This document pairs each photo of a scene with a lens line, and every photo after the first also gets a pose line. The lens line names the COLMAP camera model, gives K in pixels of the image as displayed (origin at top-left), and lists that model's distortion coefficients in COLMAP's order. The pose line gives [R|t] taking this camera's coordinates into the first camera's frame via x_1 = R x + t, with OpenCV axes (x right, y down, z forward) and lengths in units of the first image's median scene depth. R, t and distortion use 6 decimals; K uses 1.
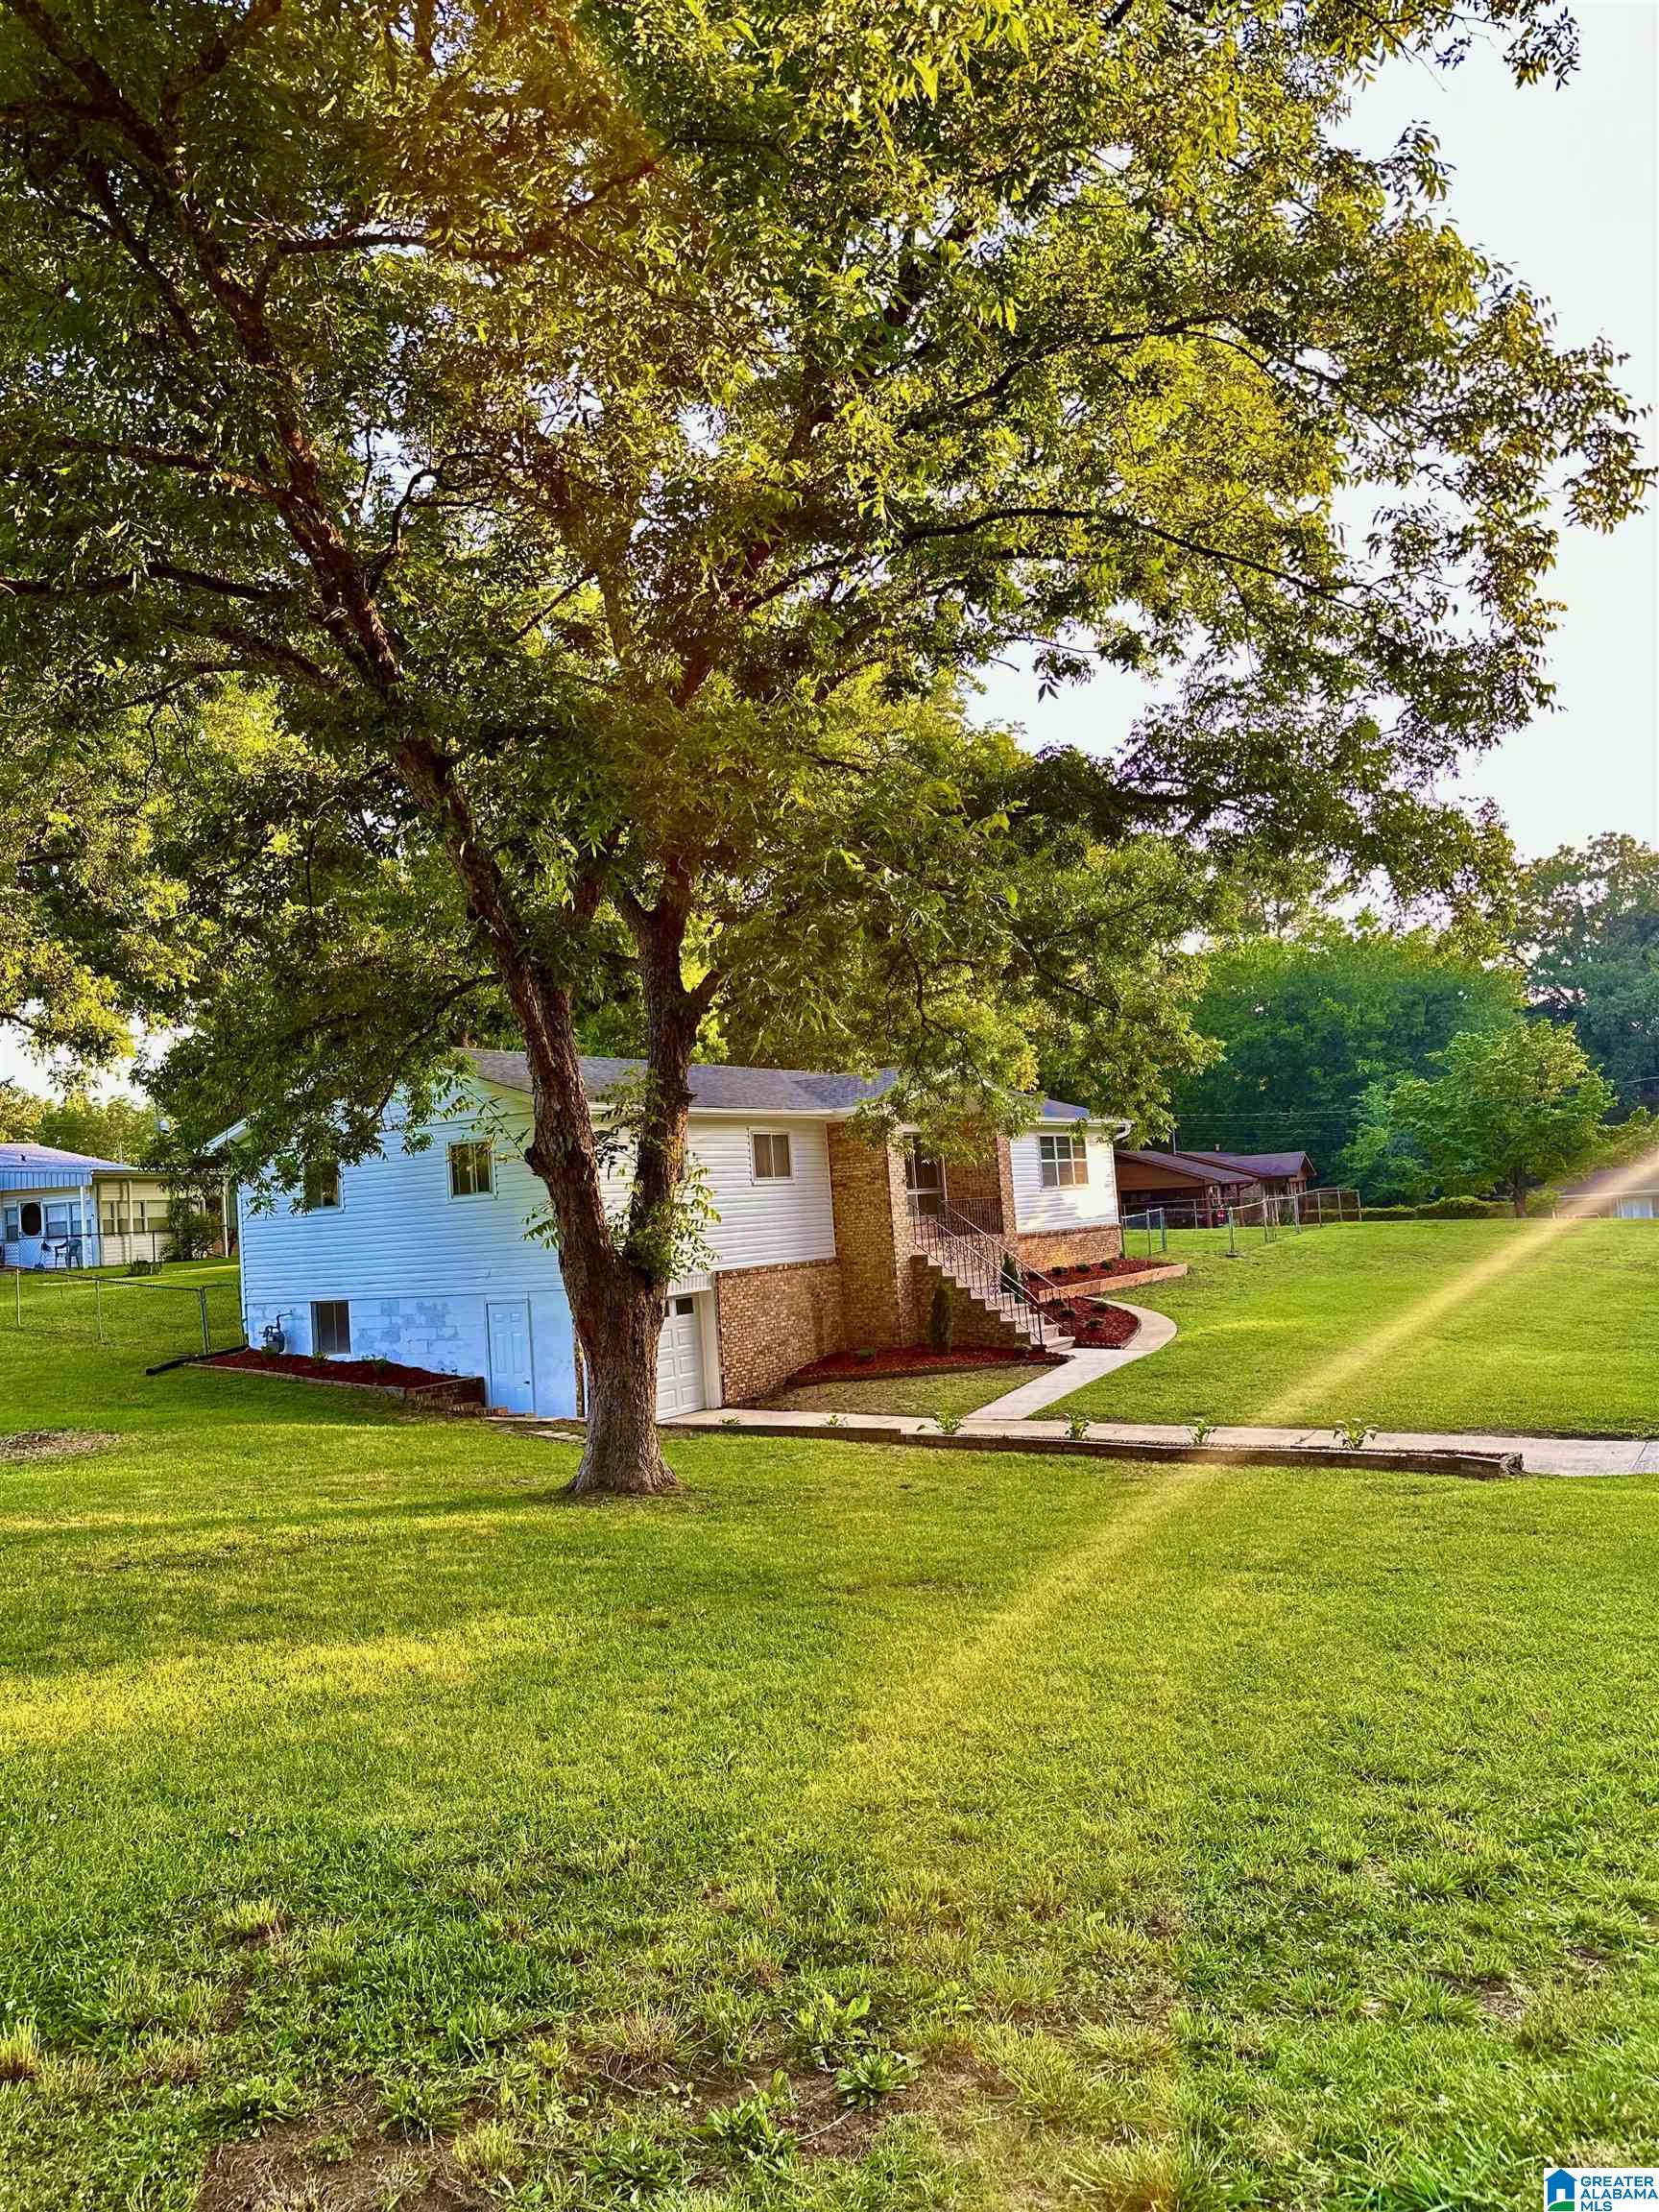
lens RADIAL K [[1541.4, 0, 831.7], [0, 1541.4, 1095.0], [0, 0, 1]] dist [0.070402, -0.096898]
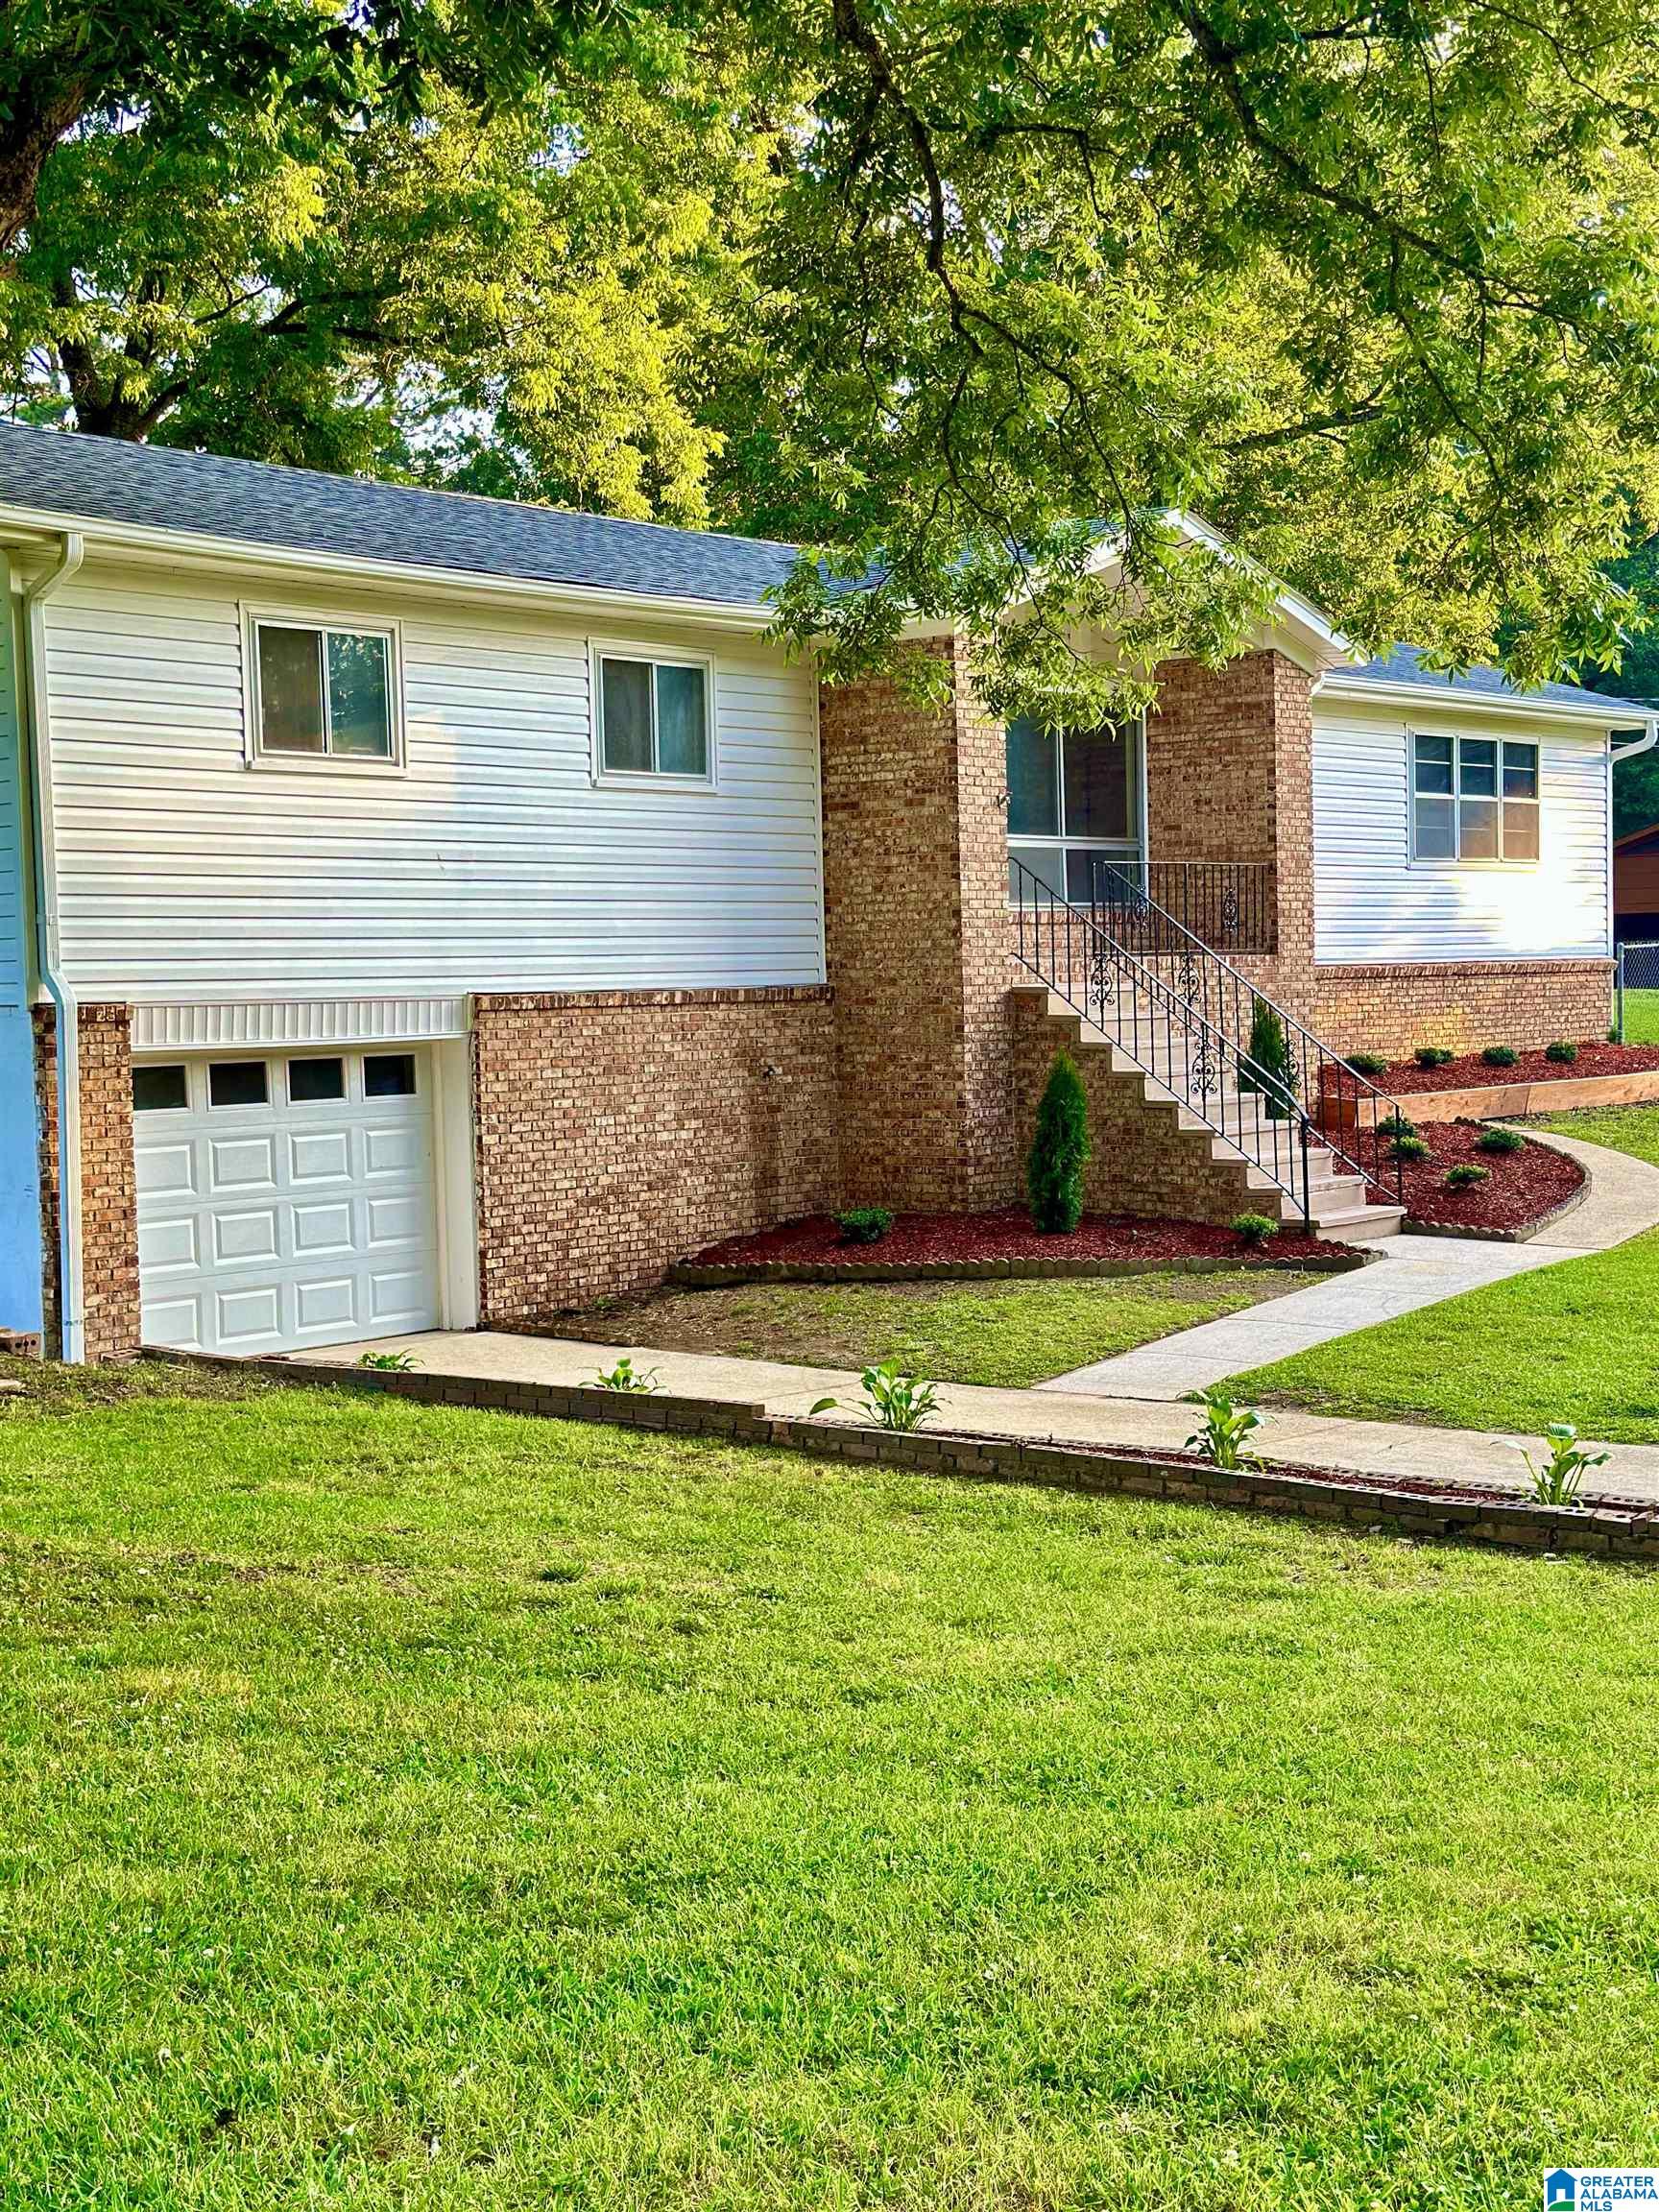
lens RADIAL K [[3085.9, 0, 827.1], [0, 3085.9, 1116.2], [0, 0, 1]] dist [0.104121, 0.000000]
pose [[0.993242, 0.048870, -0.105272, 0.092572], [-0.035644, 0.991636, 0.124048, 0.039800], [0.110454, -0.119457, 0.986676, 0.201346]]
